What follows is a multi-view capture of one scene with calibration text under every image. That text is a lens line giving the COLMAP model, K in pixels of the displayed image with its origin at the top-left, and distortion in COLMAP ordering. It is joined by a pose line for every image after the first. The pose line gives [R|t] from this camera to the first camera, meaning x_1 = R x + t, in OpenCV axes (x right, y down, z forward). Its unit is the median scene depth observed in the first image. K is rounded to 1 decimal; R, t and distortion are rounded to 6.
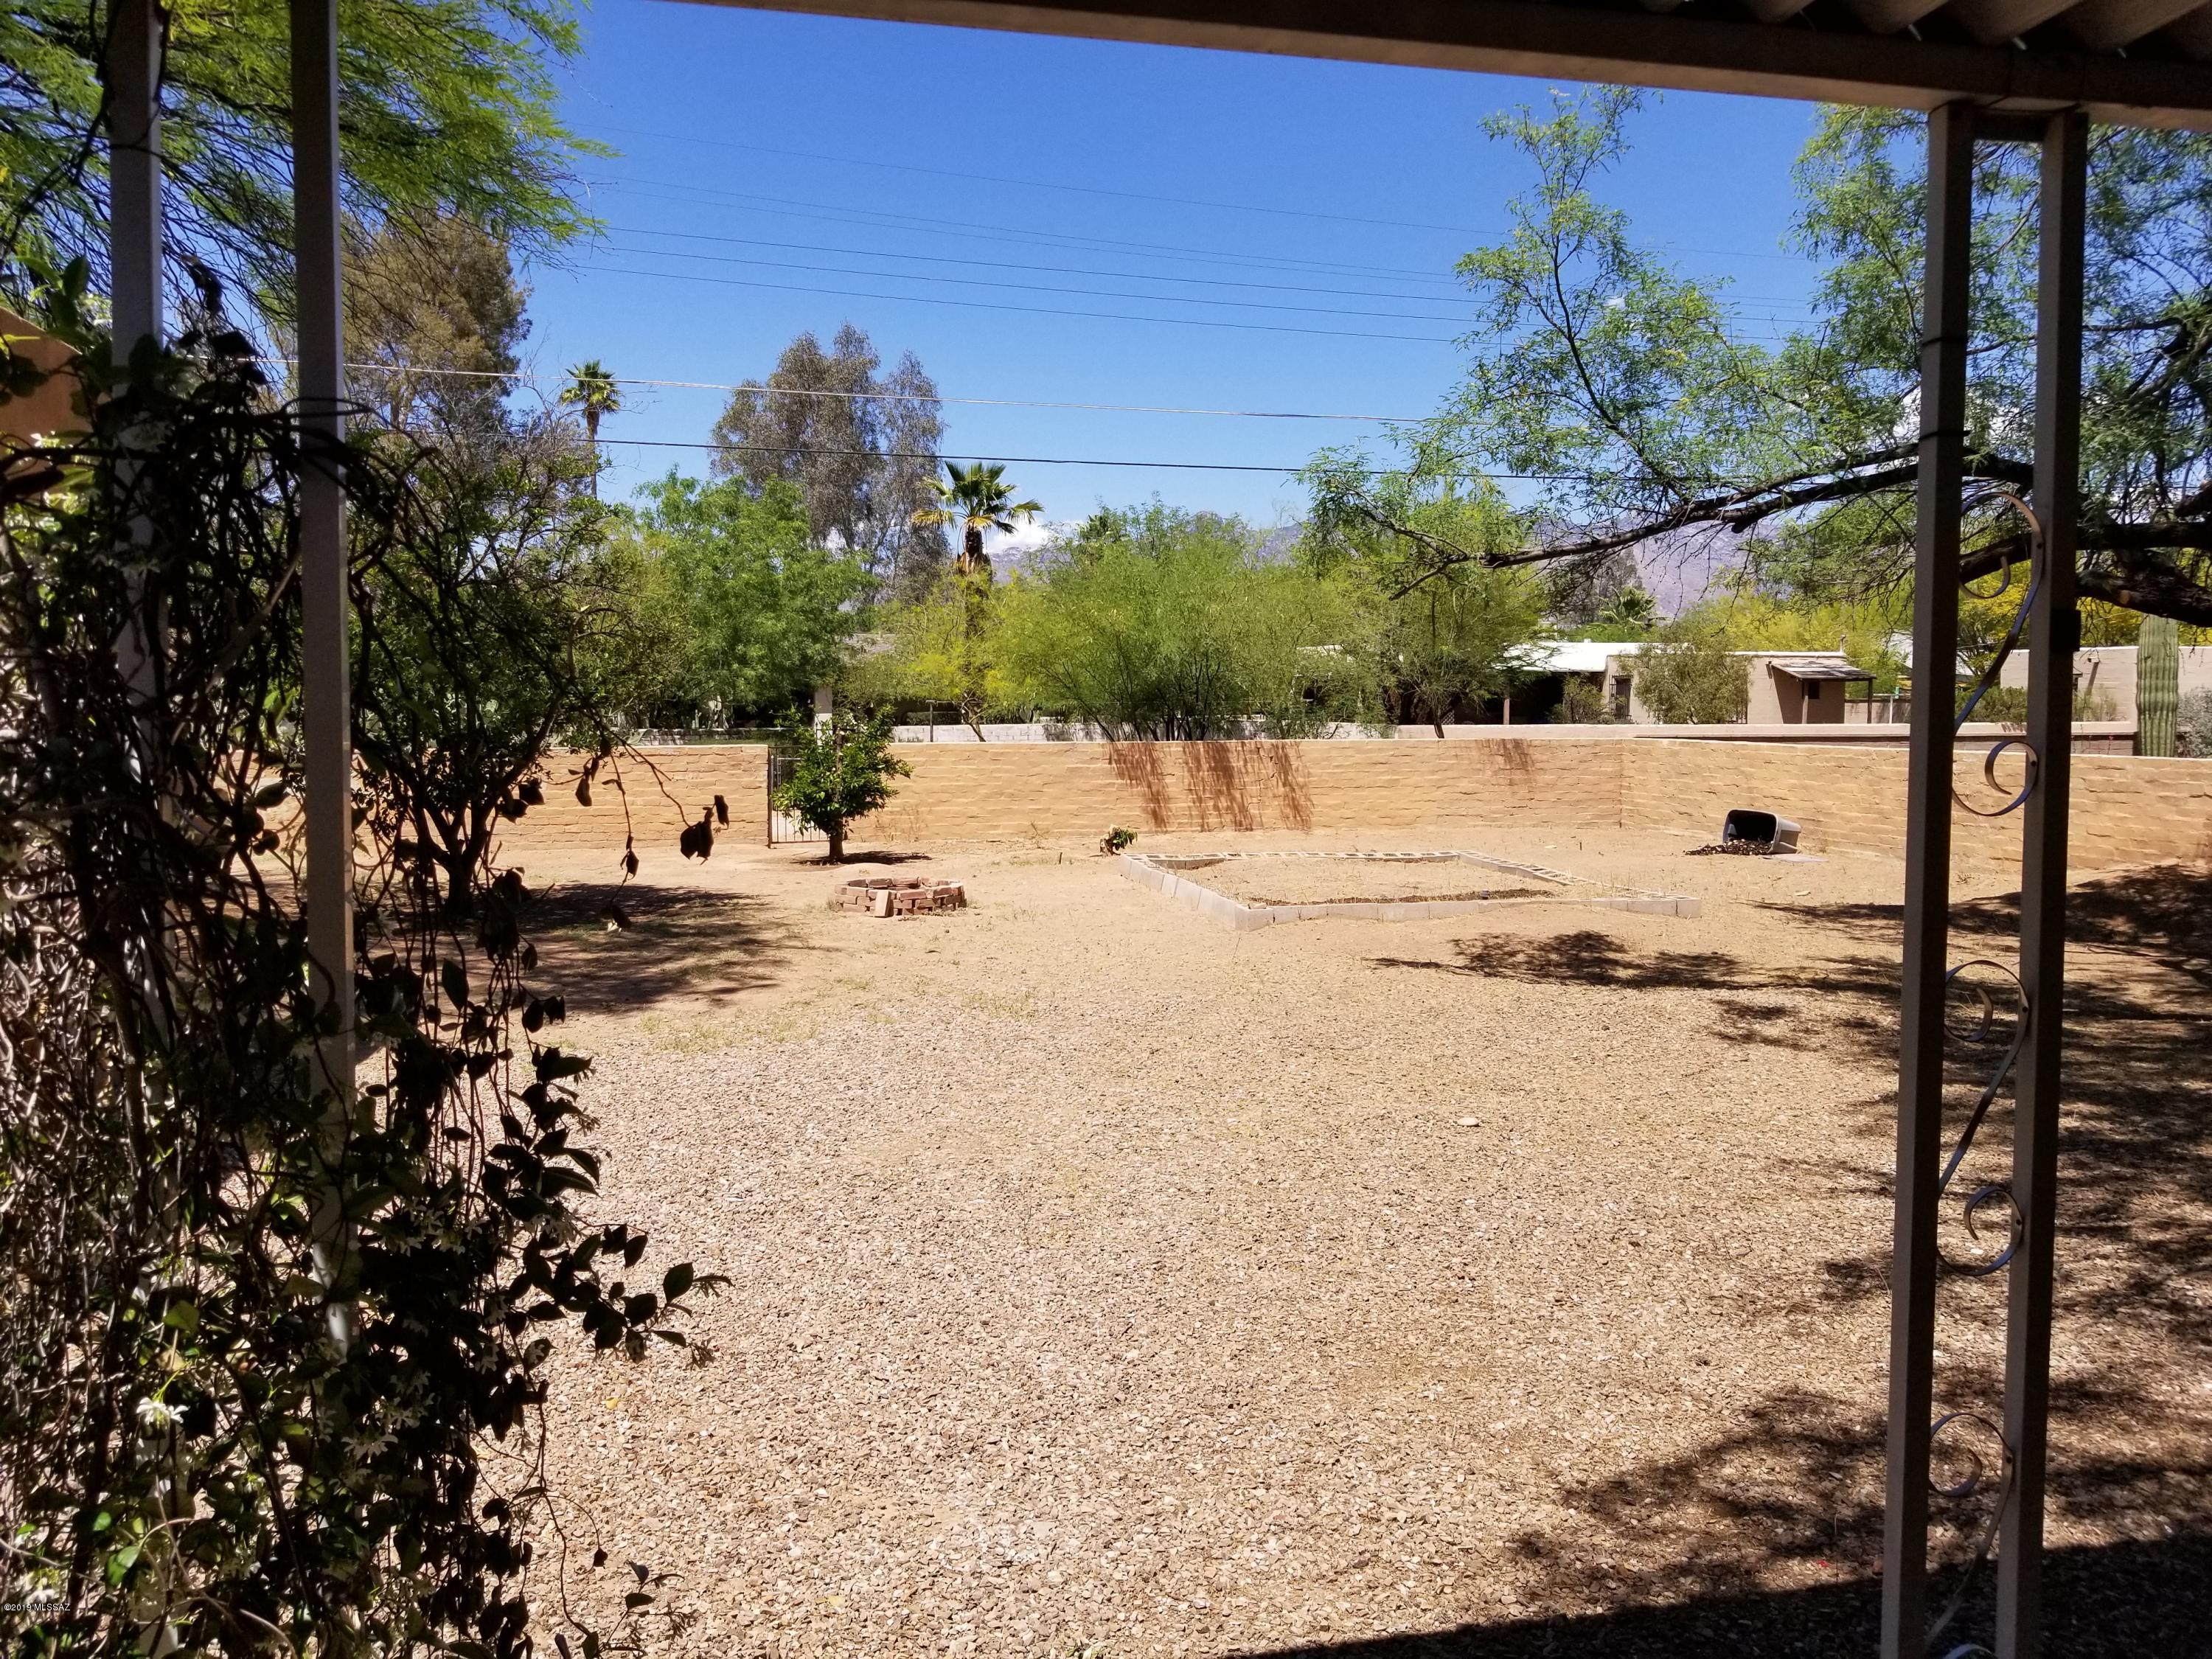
lens RADIAL K [[1786.8, 0, 1103.0], [0, 1786.8, 791.3], [0, 0, 1]] dist [0.003510, -0.002774]
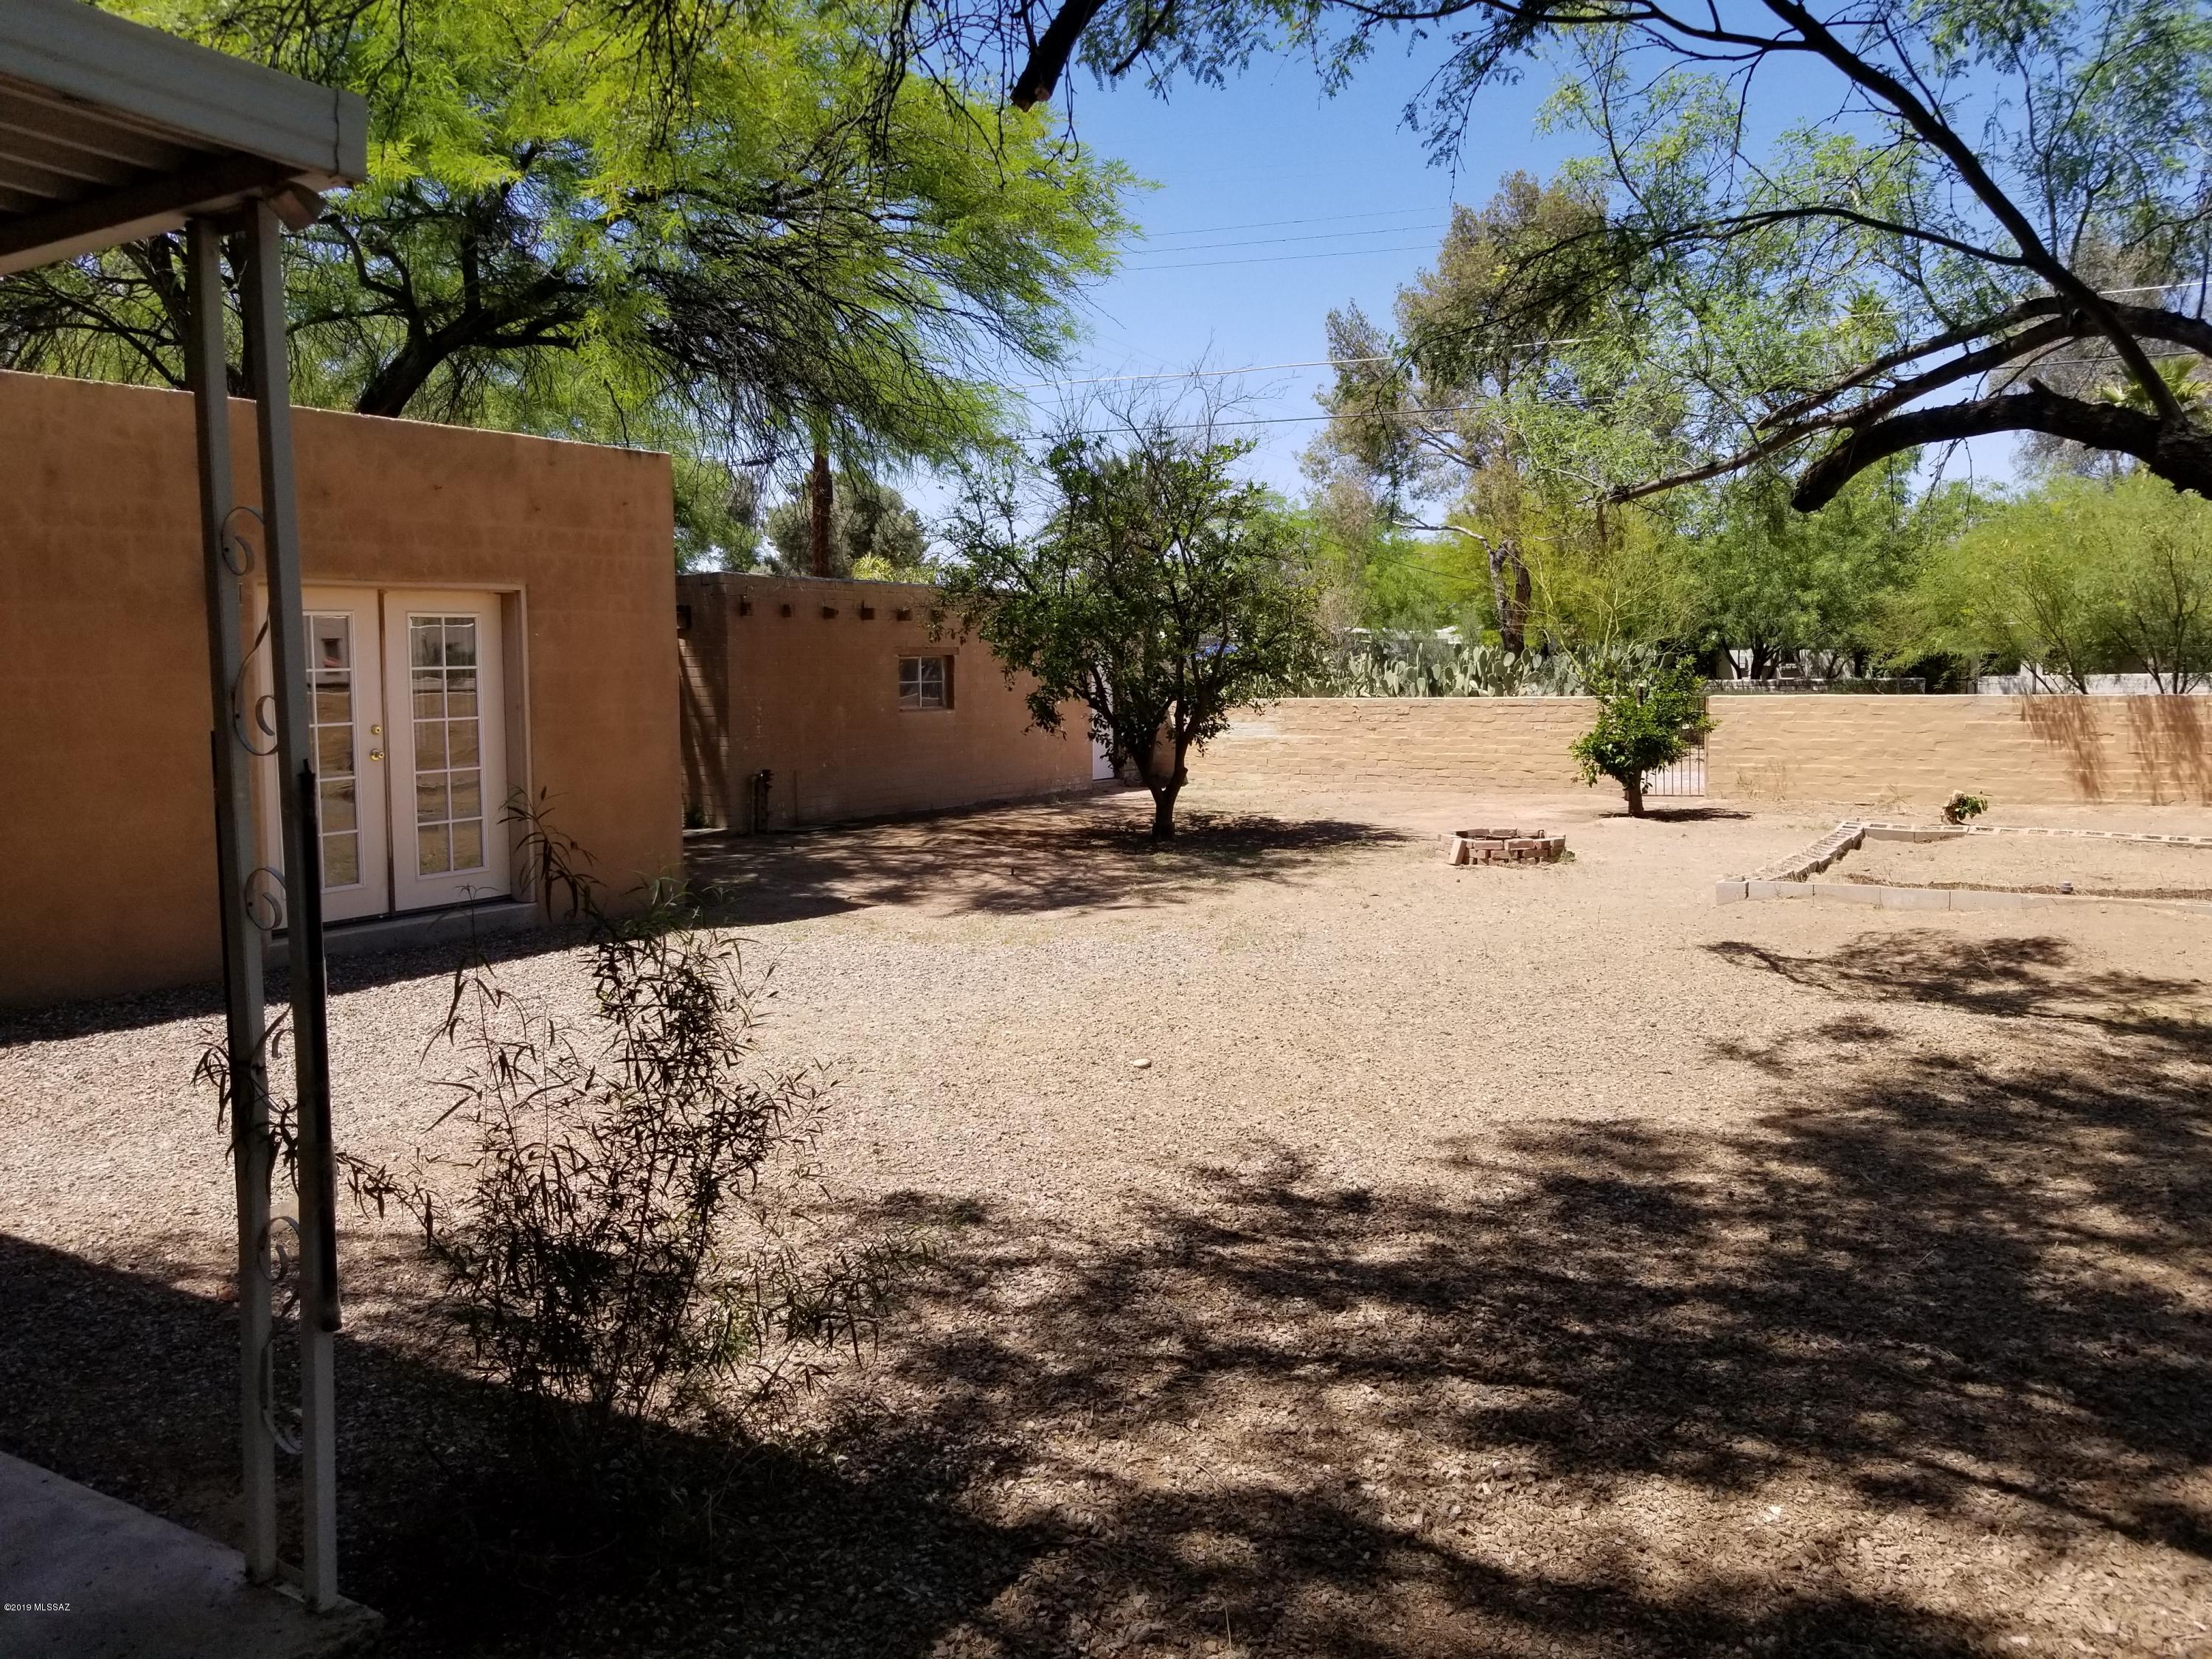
lens RADIAL K [[1786.8, 0, 1103.0], [0, 1786.8, 791.3], [0, 0, 1]] dist [0.003510, -0.002774]
pose [[0.693820, 0.038394, -0.719125, 0.354773], [-0.019075, 0.999207, 0.034944, -0.003253], [0.719896, -0.010528, 0.694002, 0.100665]]
